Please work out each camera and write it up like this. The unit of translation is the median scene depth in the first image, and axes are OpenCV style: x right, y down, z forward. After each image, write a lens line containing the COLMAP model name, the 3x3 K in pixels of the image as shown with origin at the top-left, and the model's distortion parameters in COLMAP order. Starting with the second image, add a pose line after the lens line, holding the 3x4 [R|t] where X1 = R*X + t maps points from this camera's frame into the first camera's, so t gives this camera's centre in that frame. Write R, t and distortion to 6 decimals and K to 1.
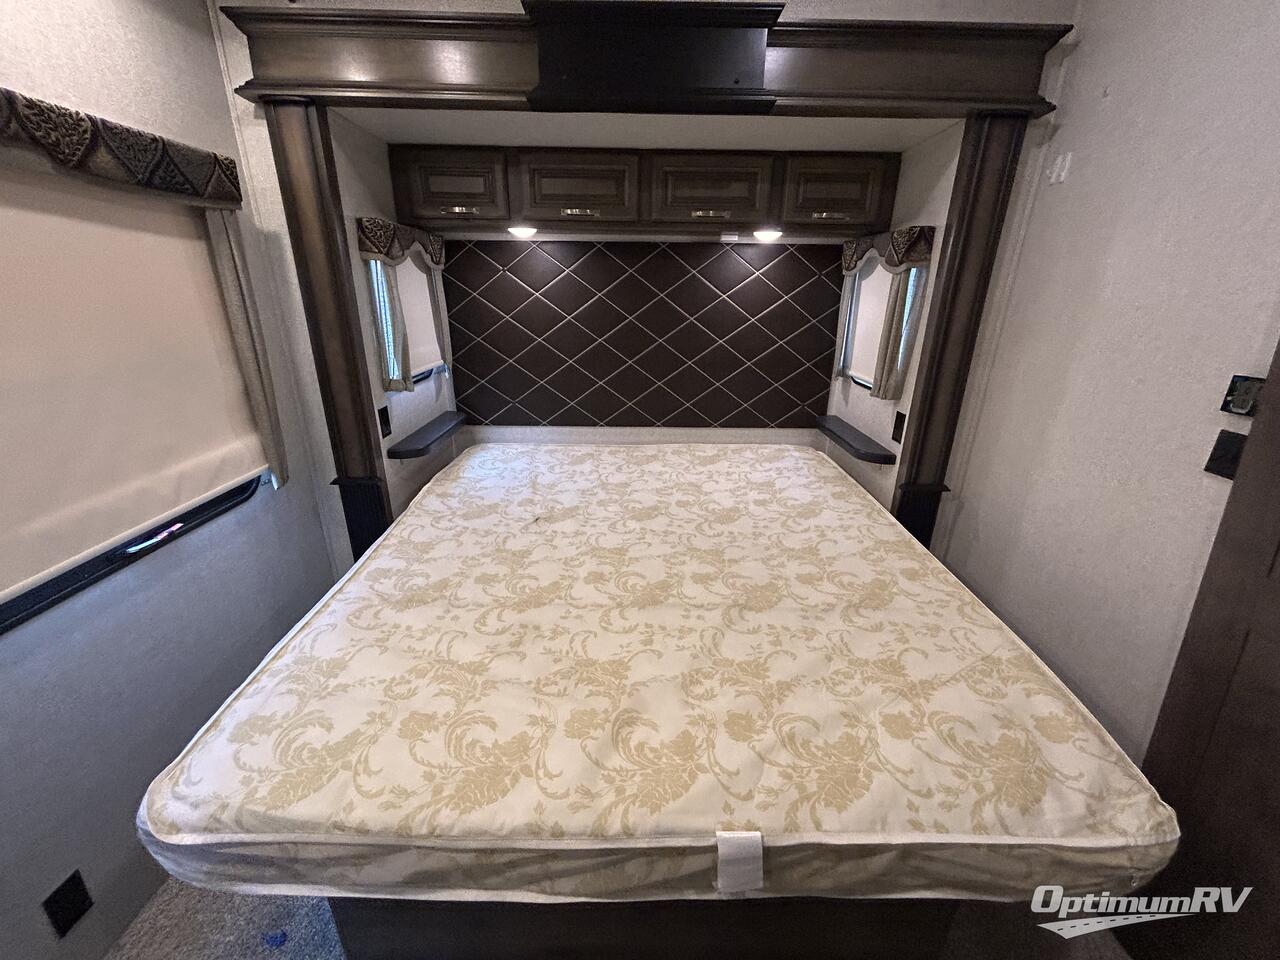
lens RADIAL K [[517.5, 0, 640.7], [0, 517.5, 478.5], [0, 0, 1]] dist [0.000437, 0.000231]
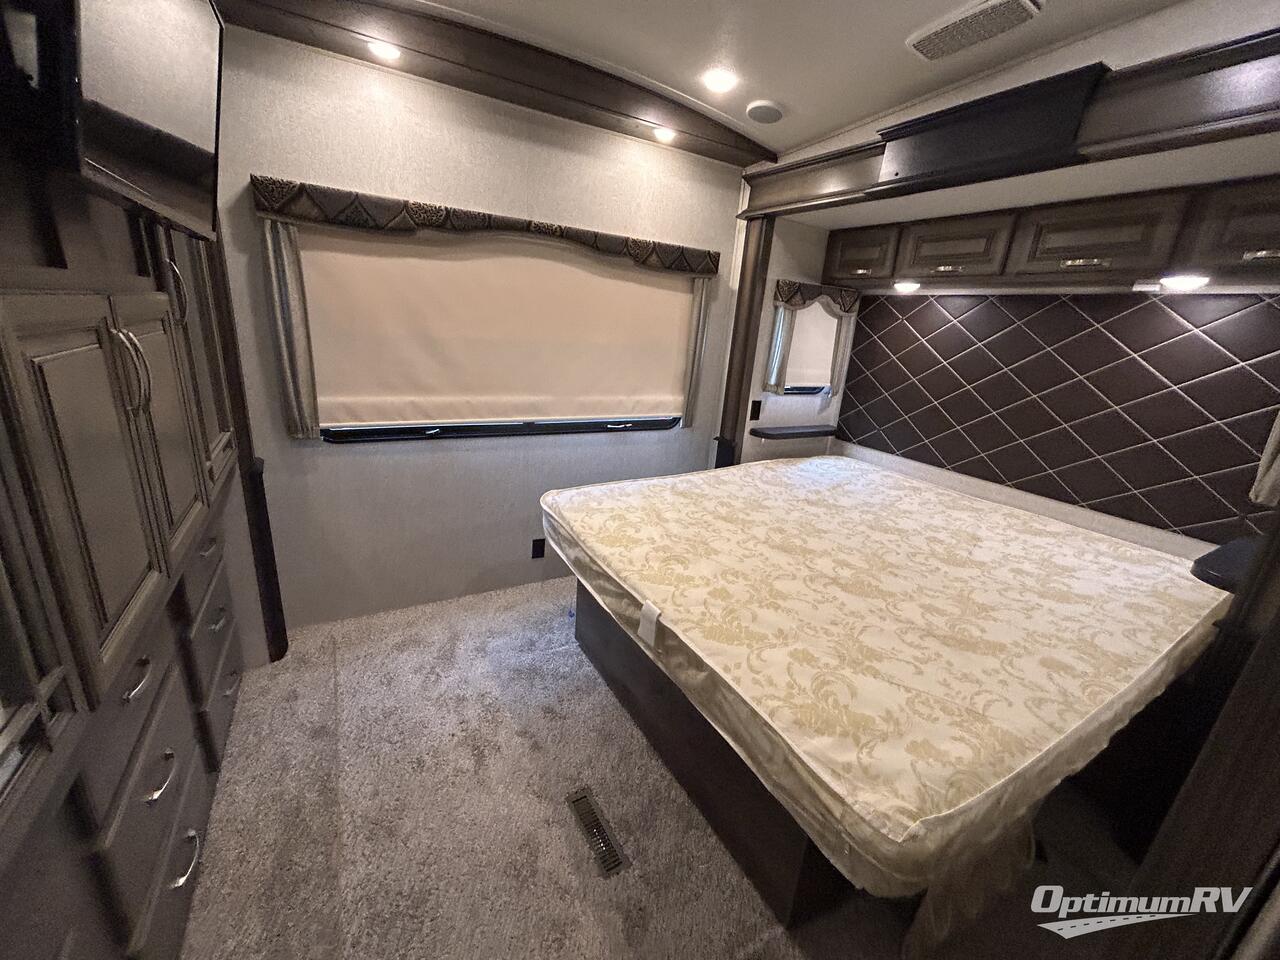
lens RADIAL K [[517.5, 0, 640.7], [0, 517.5, 478.5], [0, 0, 1]] dist [0.000437, 0.000231]
pose [[0.496569, 0.277513, -0.822439, 0.675178], [-0.368213, 0.925382, 0.089931, 0.066546], [0.786027, 0.258176, 0.561700, -0.058781]]
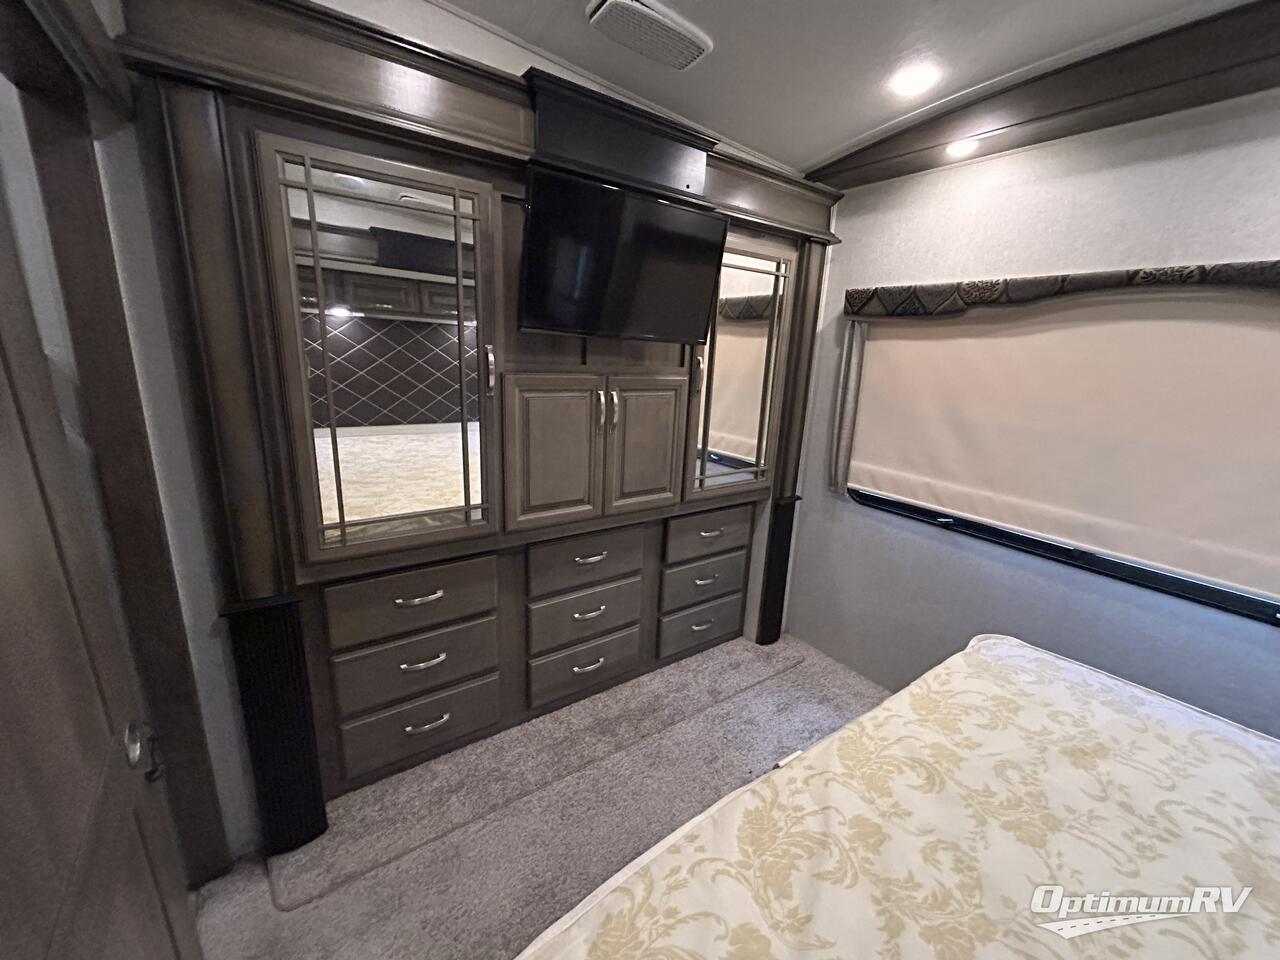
lens RADIAL K [[517.5, 0, 640.7], [0, 517.5, 478.5], [0, 0, 1]] dist [0.000437, 0.000231]
pose [[-0.812411, 0.092766, -0.575658, 0.550384], [-0.258866, 0.827252, 0.498641, -0.219475], [0.522471, 0.554120, -0.648055, 0.575357]]
